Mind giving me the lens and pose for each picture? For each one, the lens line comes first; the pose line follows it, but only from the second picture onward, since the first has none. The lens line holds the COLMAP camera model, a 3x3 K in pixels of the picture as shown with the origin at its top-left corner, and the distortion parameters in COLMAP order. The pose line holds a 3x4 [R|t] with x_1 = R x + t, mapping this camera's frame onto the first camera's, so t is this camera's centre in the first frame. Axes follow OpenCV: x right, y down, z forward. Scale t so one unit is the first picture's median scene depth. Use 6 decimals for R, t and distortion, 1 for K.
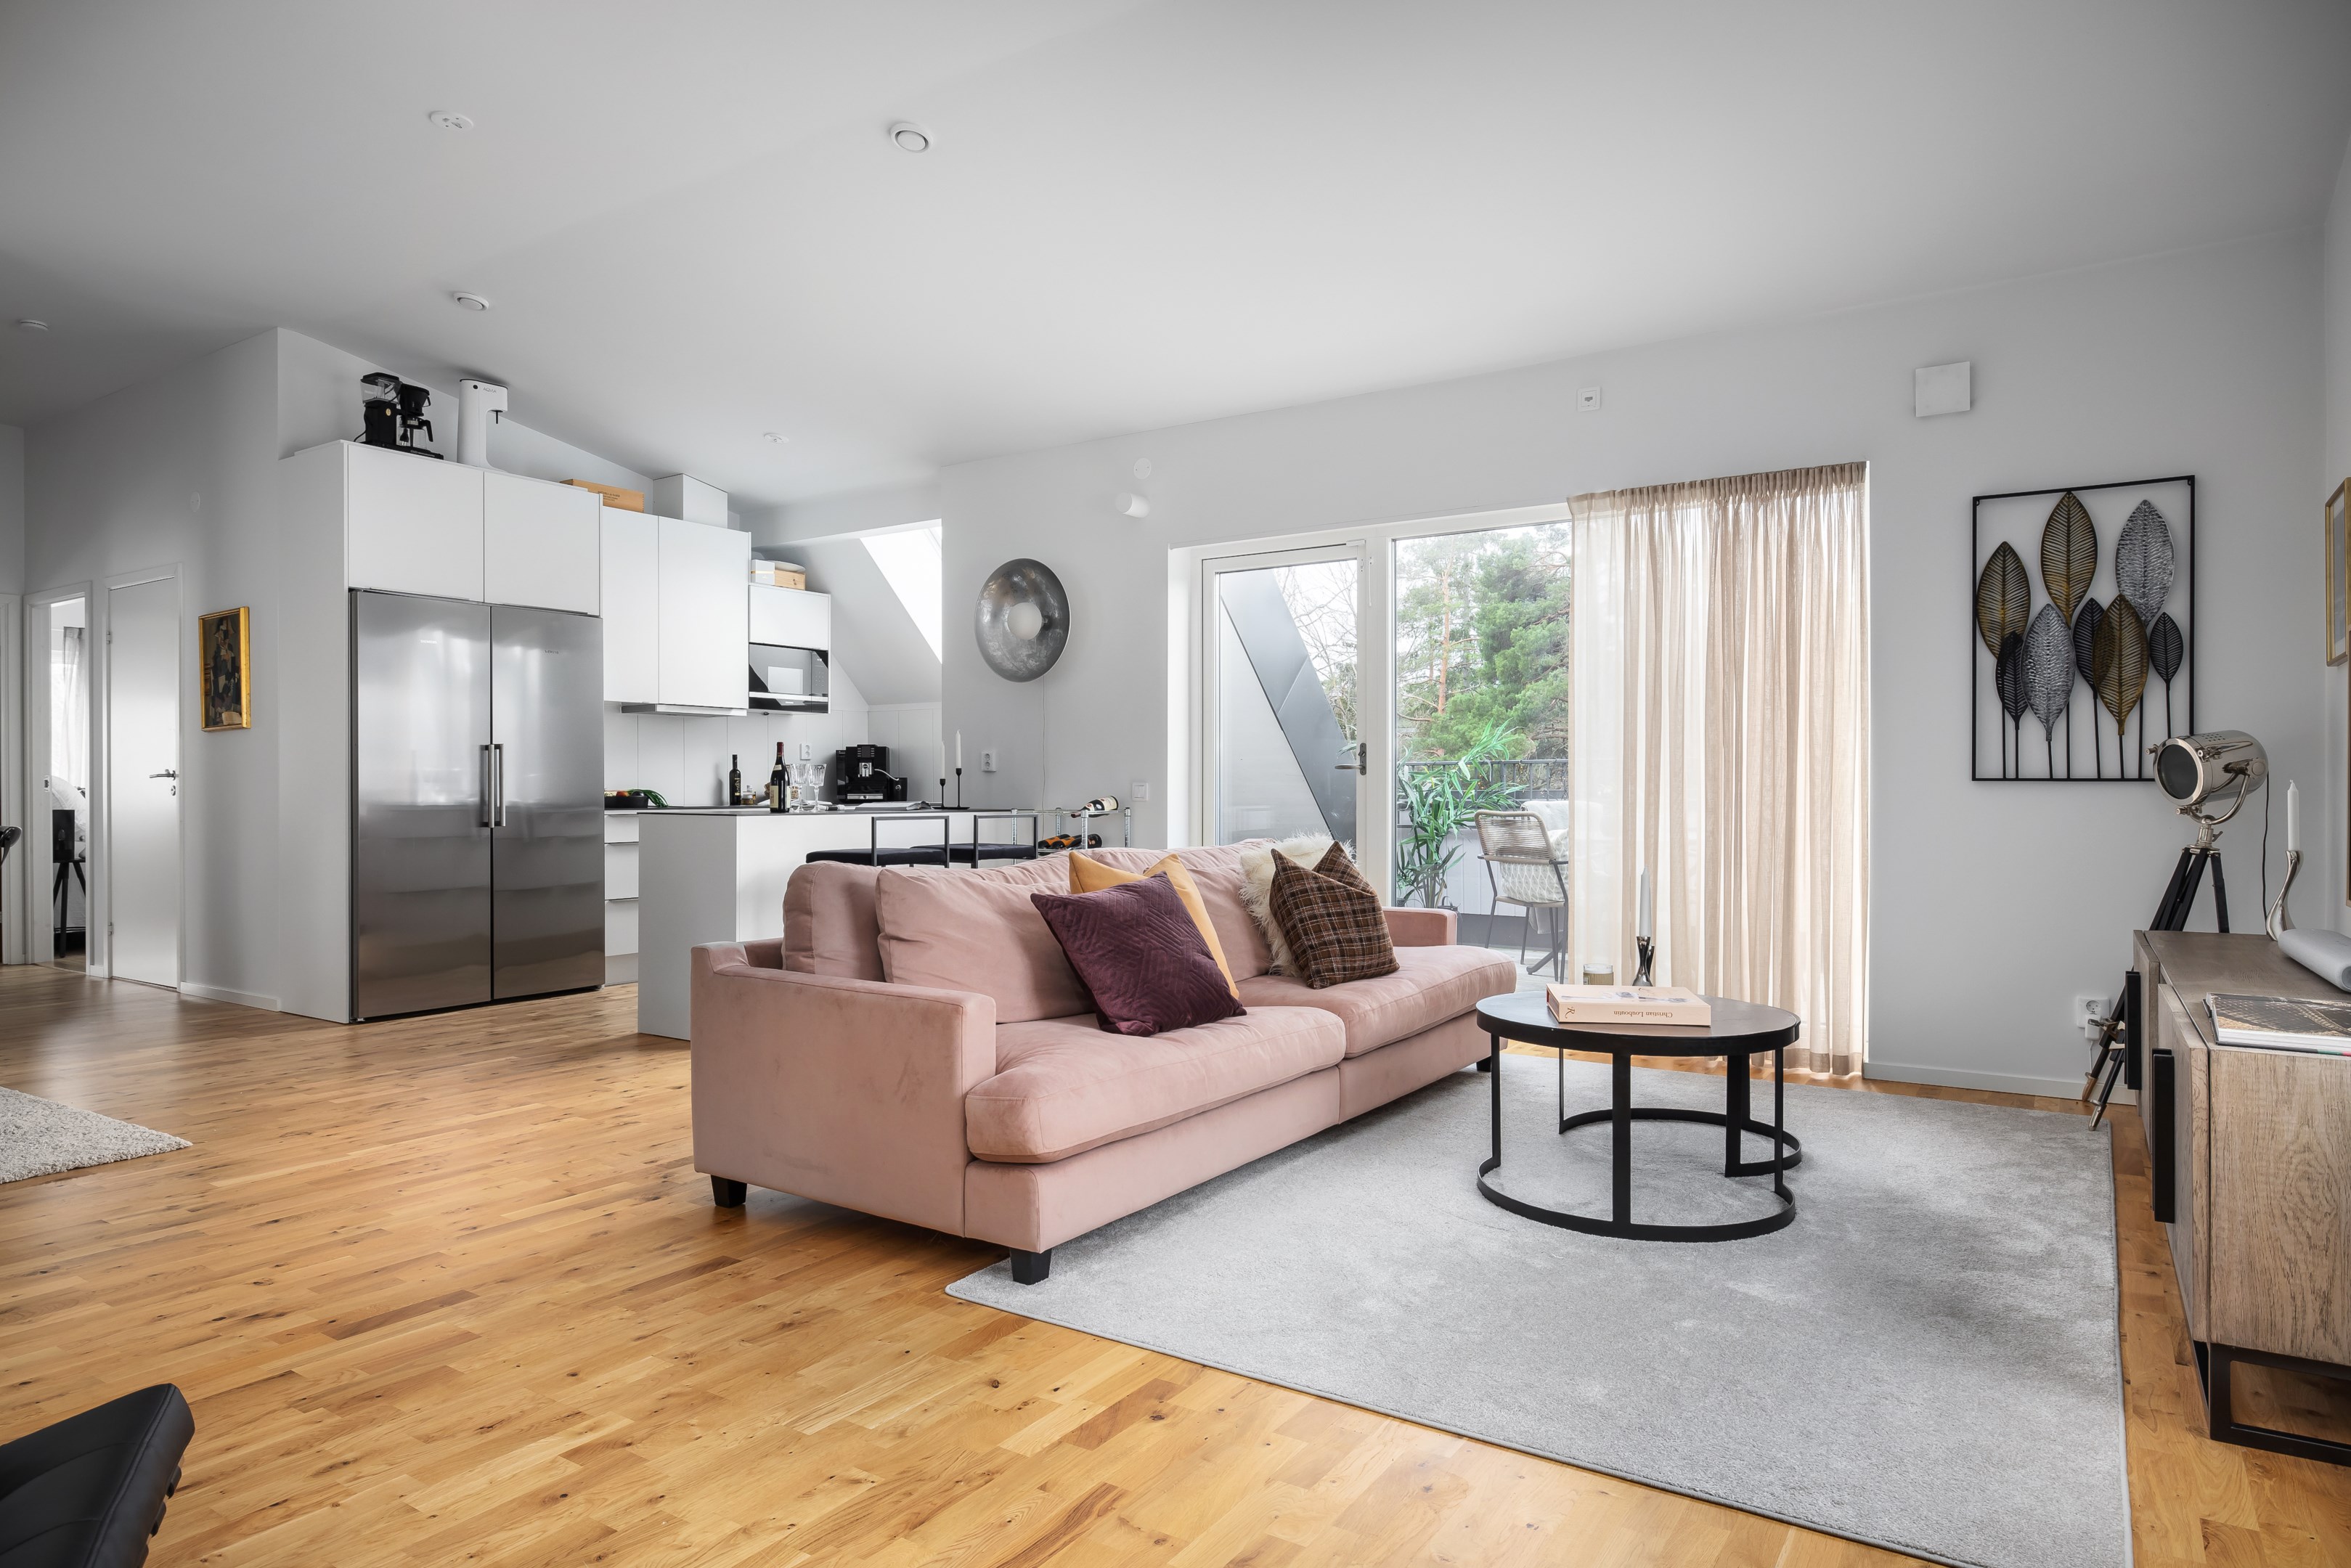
lens RADIAL K [[1370.9, 0, 1174.7], [0, 1370.9, 793.9], [0, 0, 1]] dist [-0.003869, 0.000637]
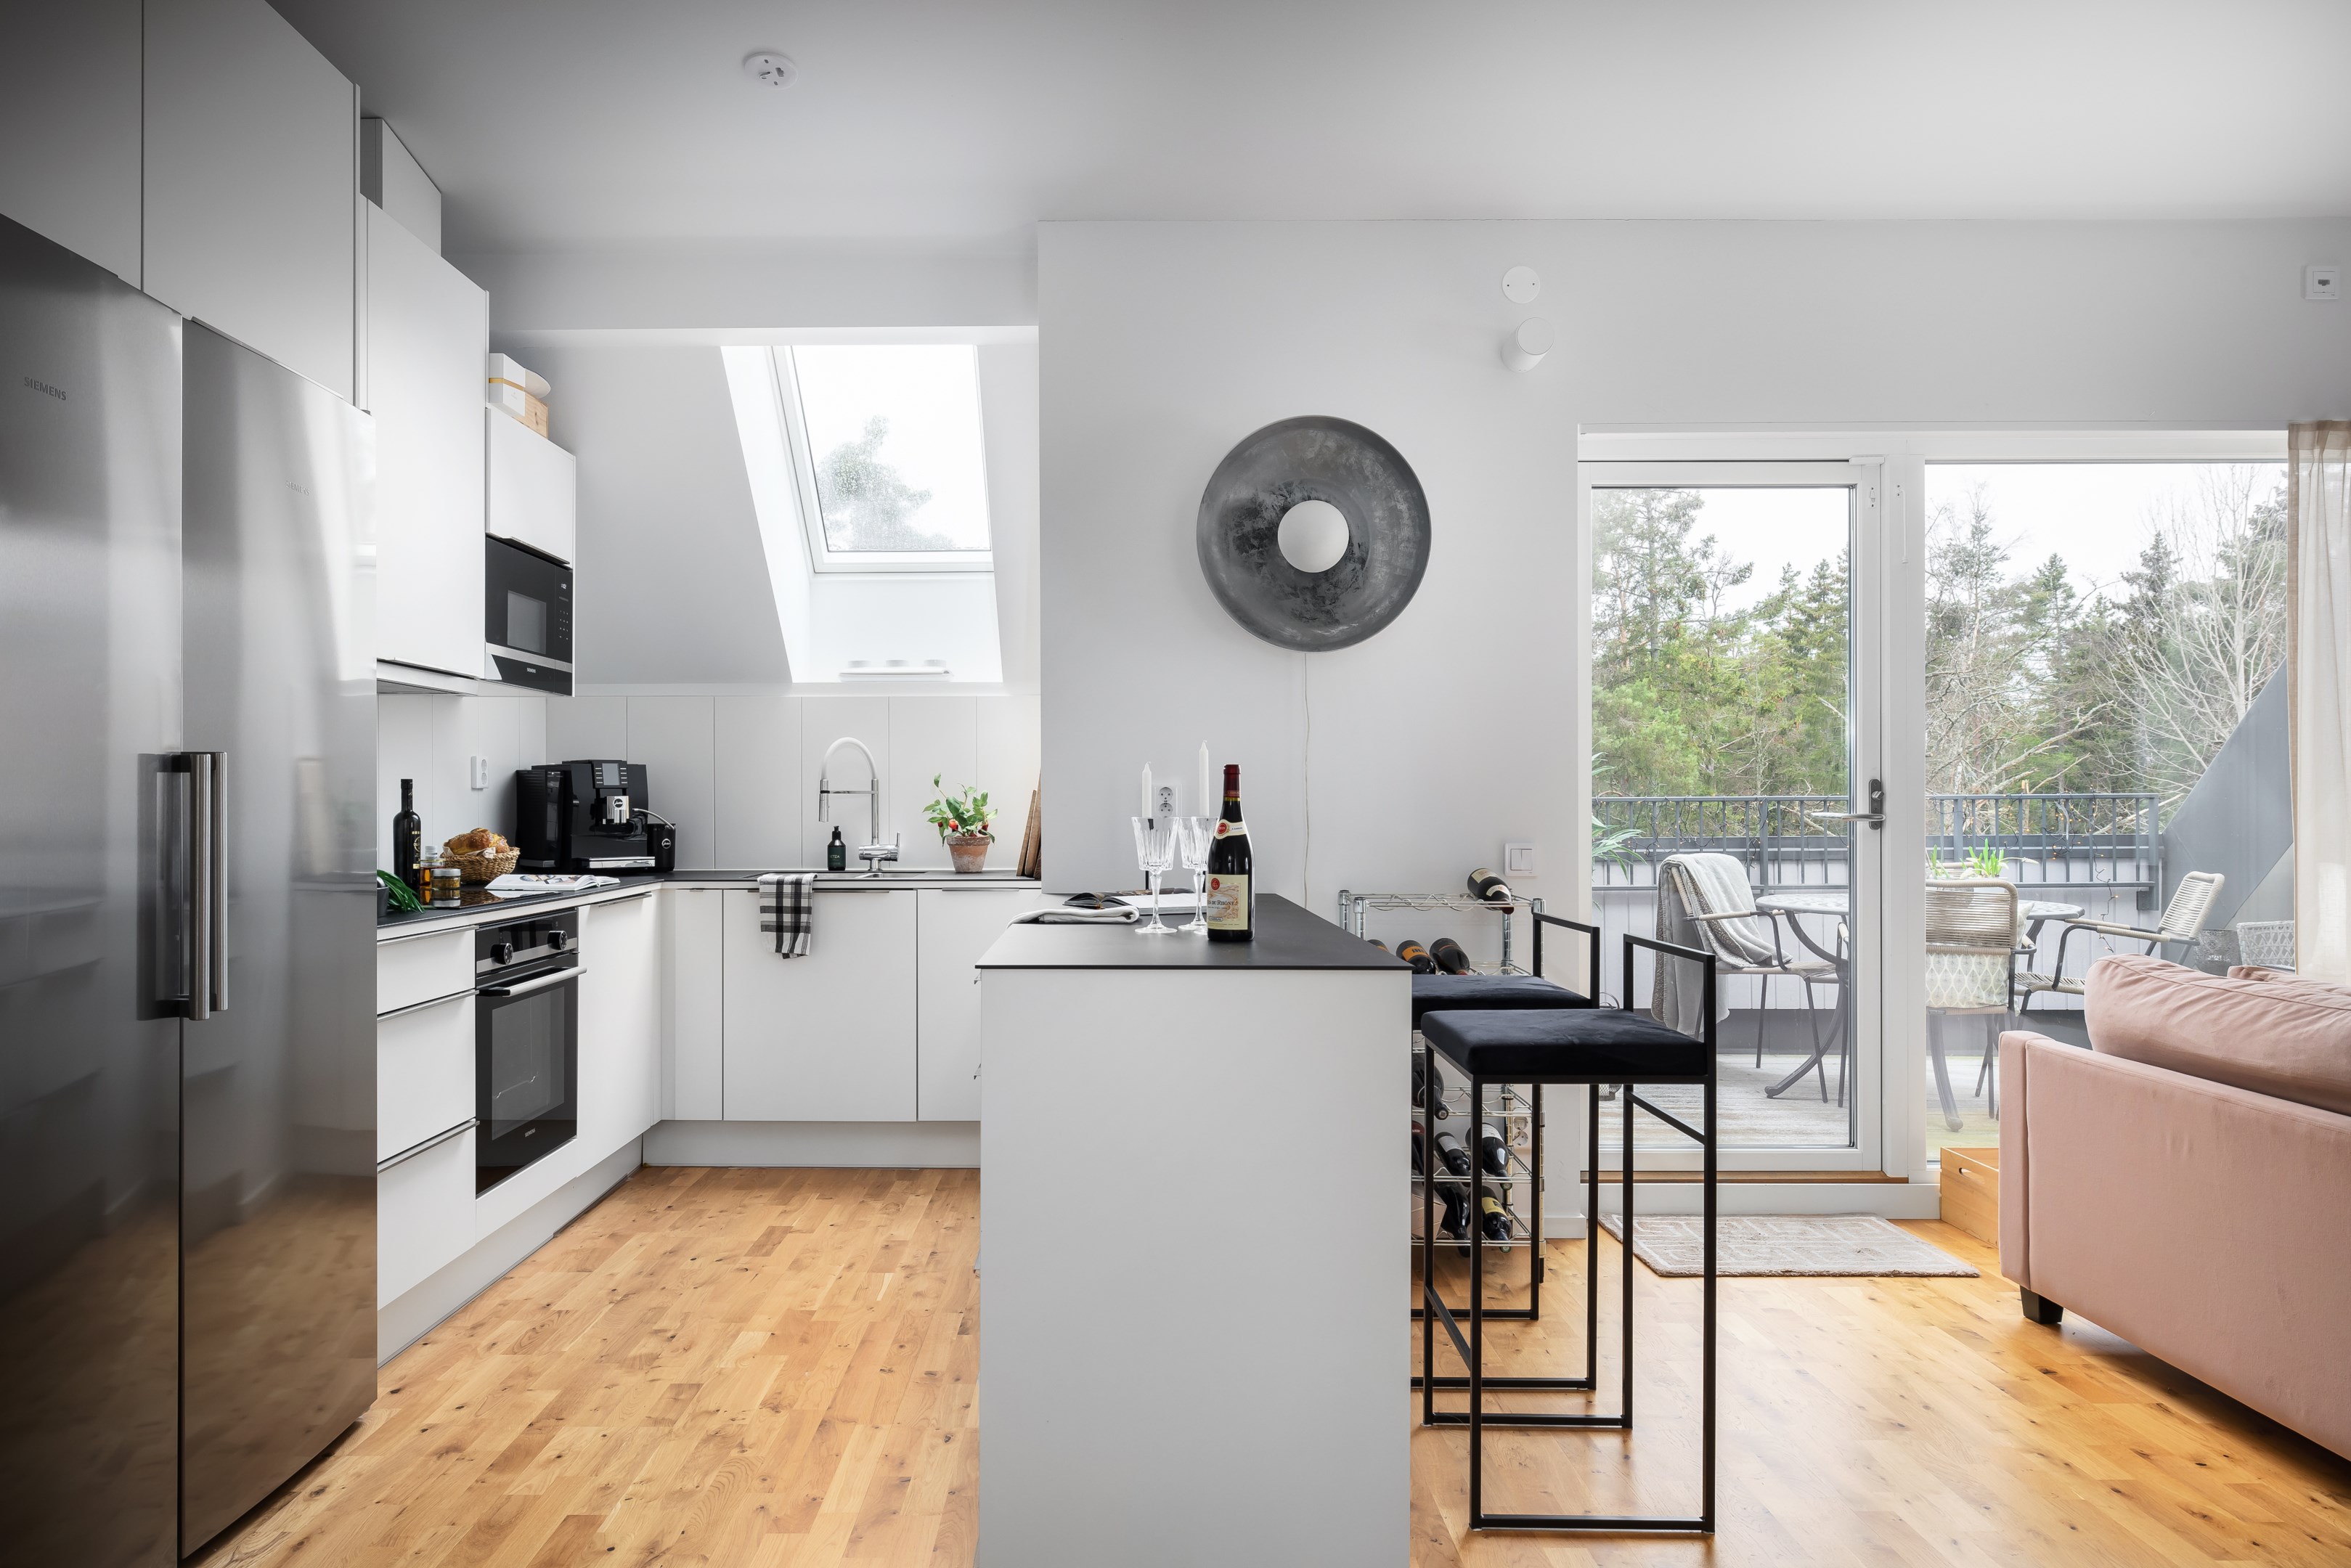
lens RADIAL K [[1474.8, 0, 1113.8], [0, 1474.8, 803.3], [0, 0, 1]] dist [-0.002195, -0.000318]
pose [[0.838310, 0.001116, 0.545193, -0.551734], [0.003076, 0.999972, -0.006777, -0.023492], [-0.545186, 0.007358, 0.838283, 0.655743]]
